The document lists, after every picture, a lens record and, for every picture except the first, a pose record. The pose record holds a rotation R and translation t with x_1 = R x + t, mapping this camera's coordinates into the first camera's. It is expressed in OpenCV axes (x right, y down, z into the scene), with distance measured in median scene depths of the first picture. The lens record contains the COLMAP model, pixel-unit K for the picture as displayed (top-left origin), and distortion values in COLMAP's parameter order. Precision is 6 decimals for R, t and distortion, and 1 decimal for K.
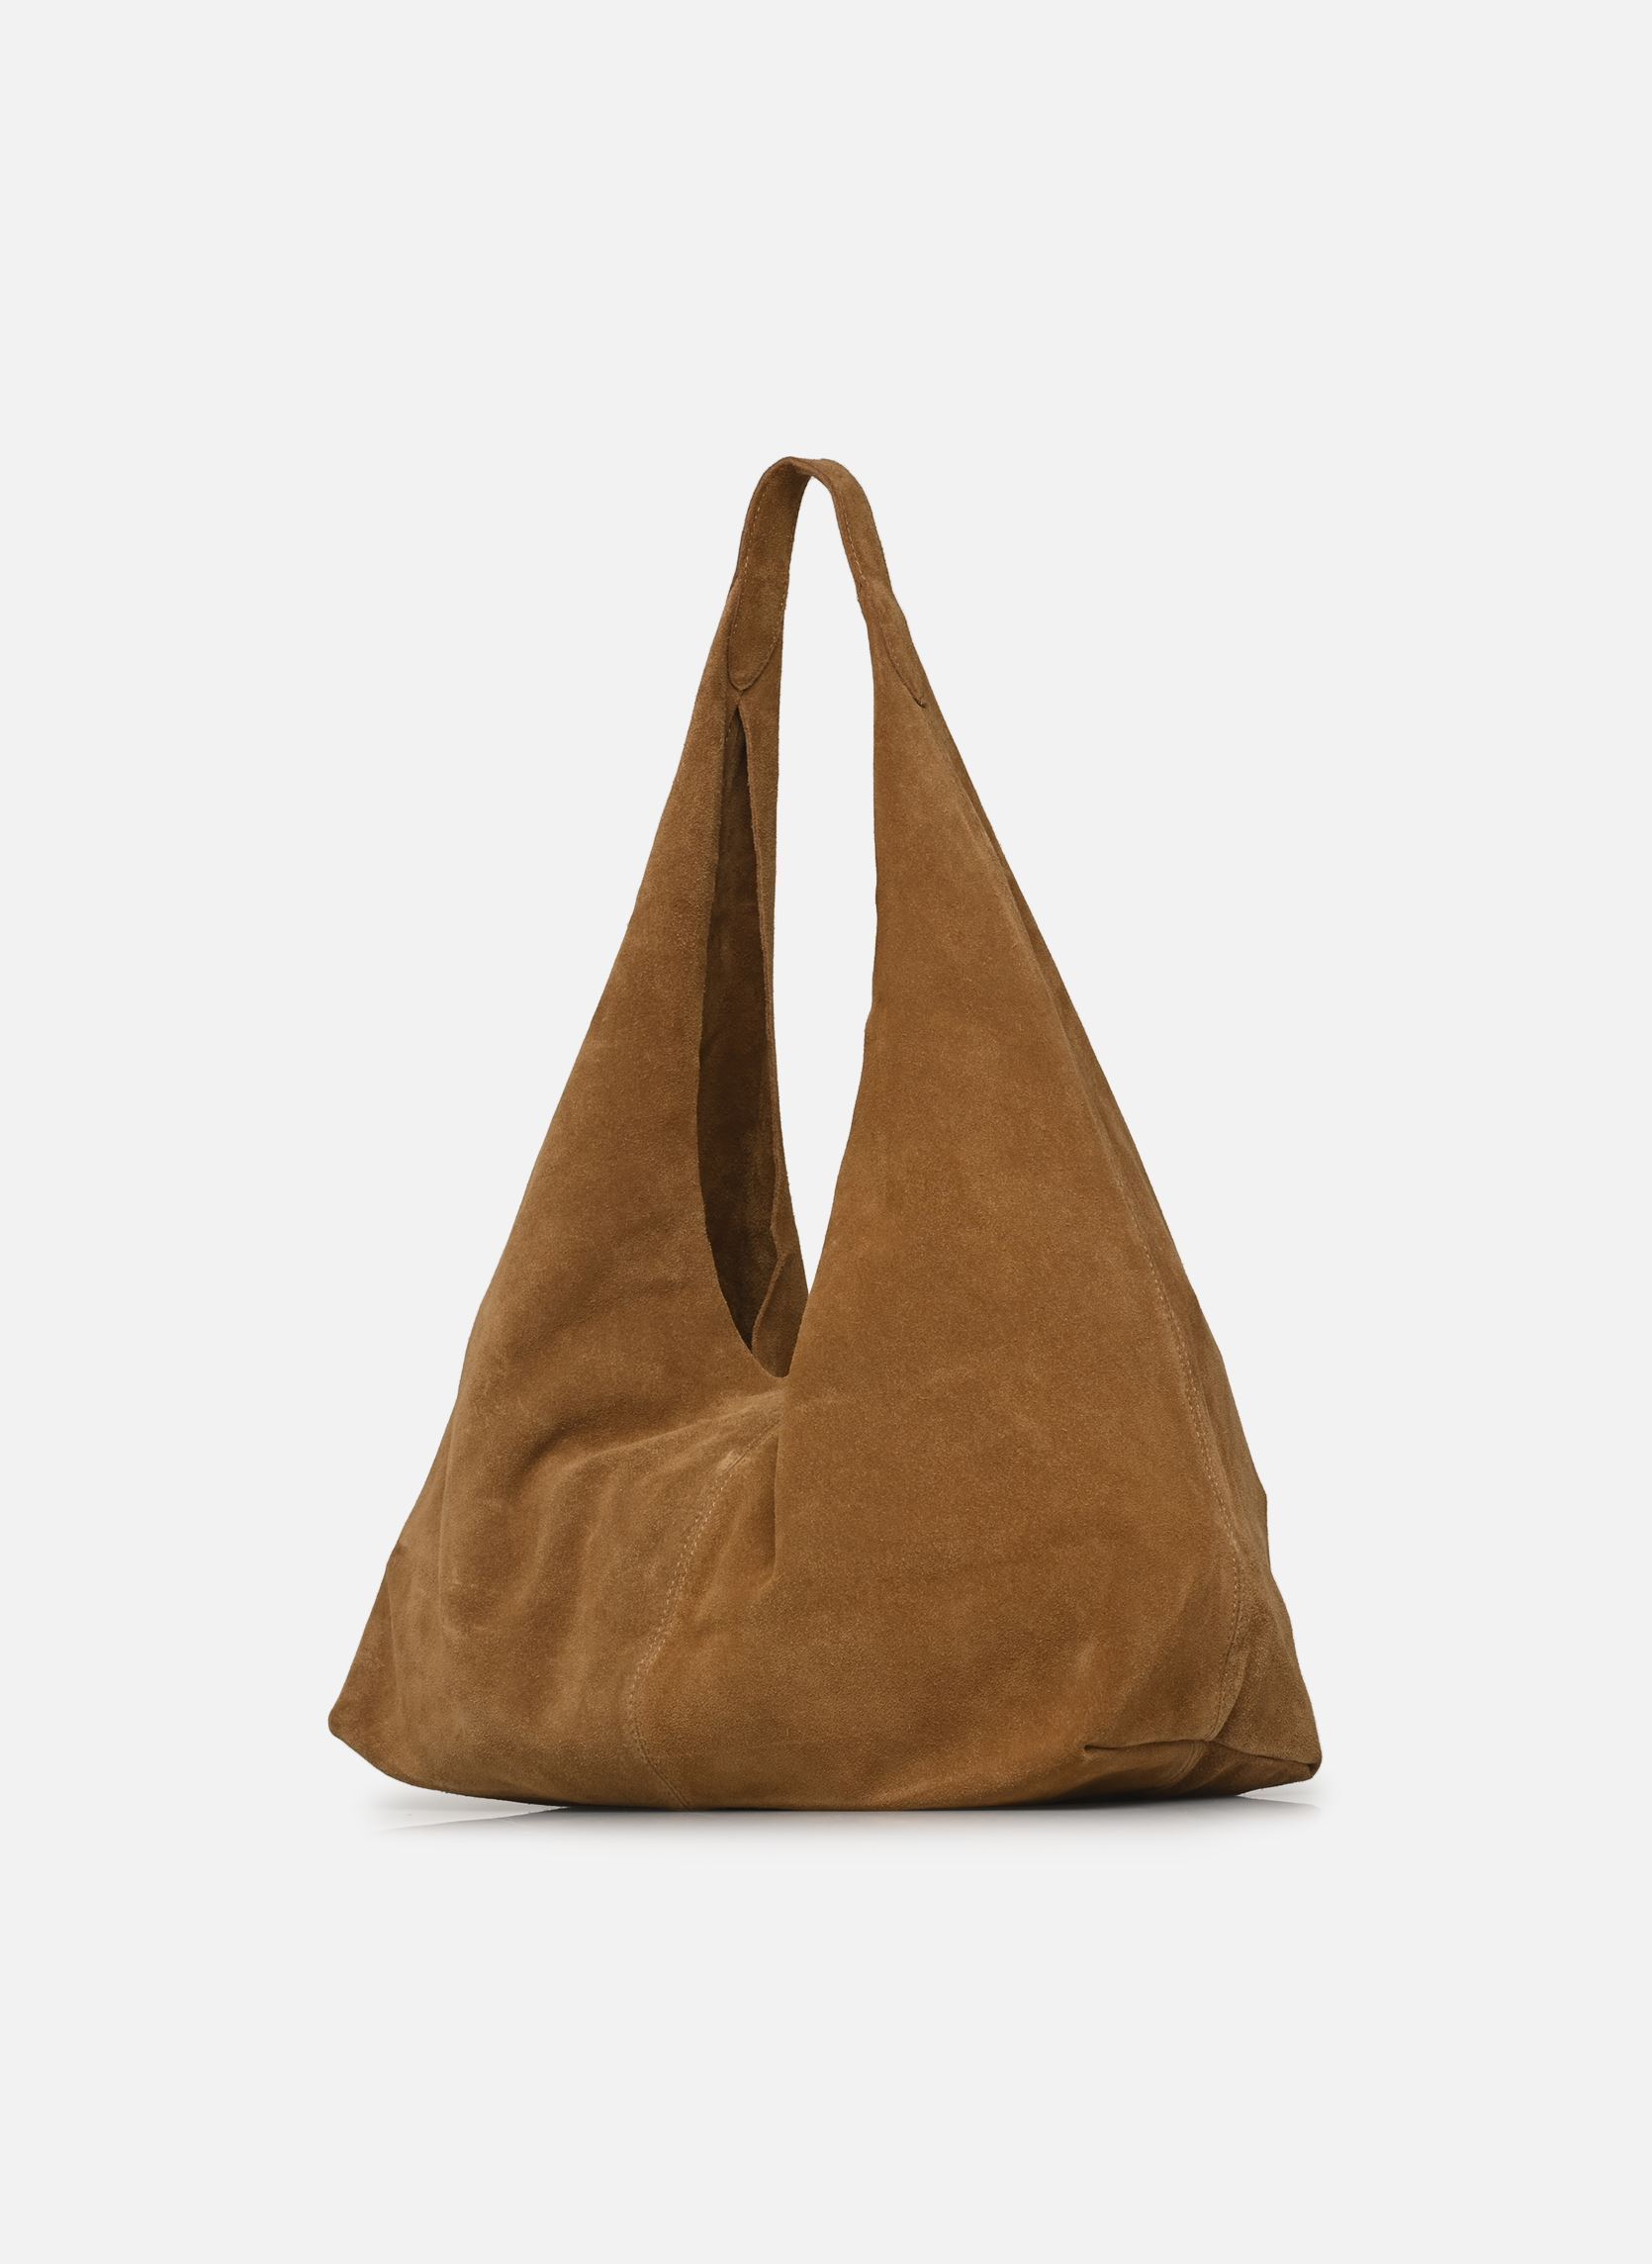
lens RADIAL K [[7698.0, 0, 826.0], [0, 7698.0, 1132.0], [0, 0, 1]] dist [-0.316951, -0.706179]
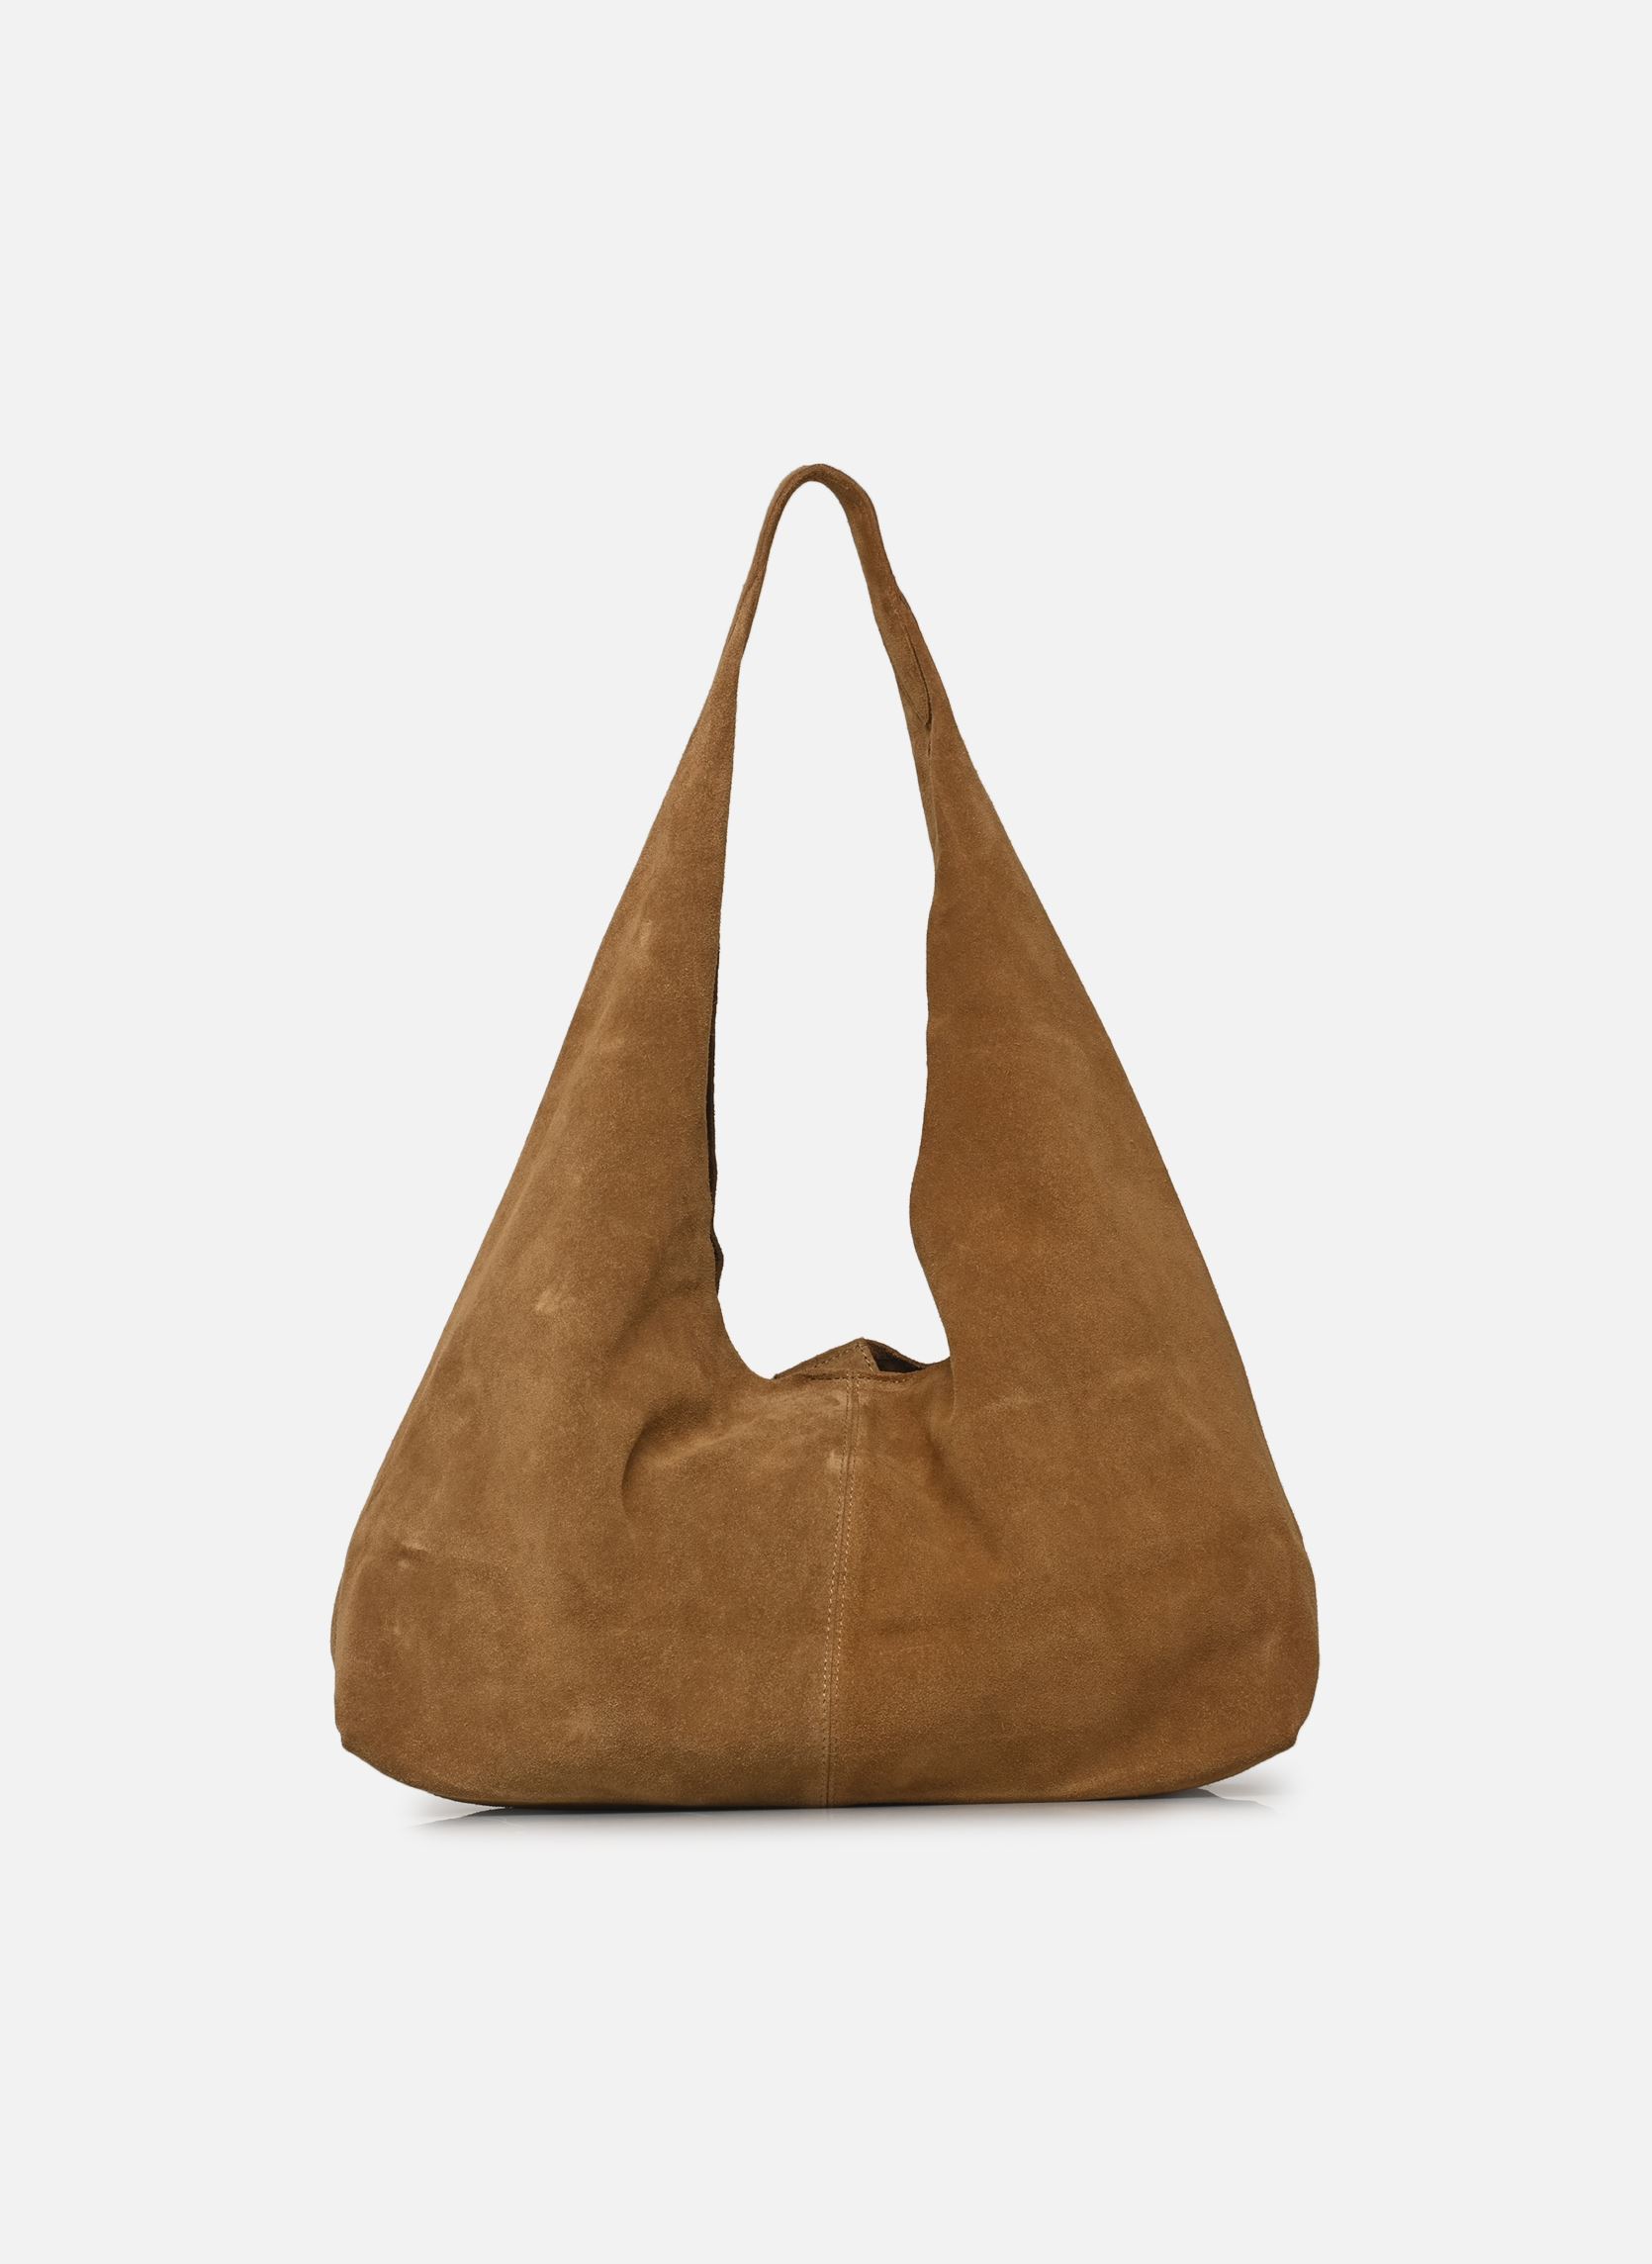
lens RADIAL K [[7698.0, 0, 826.0], [0, 7698.0, 1132.0], [0, 0, 1]] dist [-0.316951, -0.706179]
pose [[0.753704, 0.033342, 0.656368, -0.692401], [-0.025954, 0.999443, -0.020967, 0.021506], [-0.656701, -0.001233, 0.754150, 0.249560]]
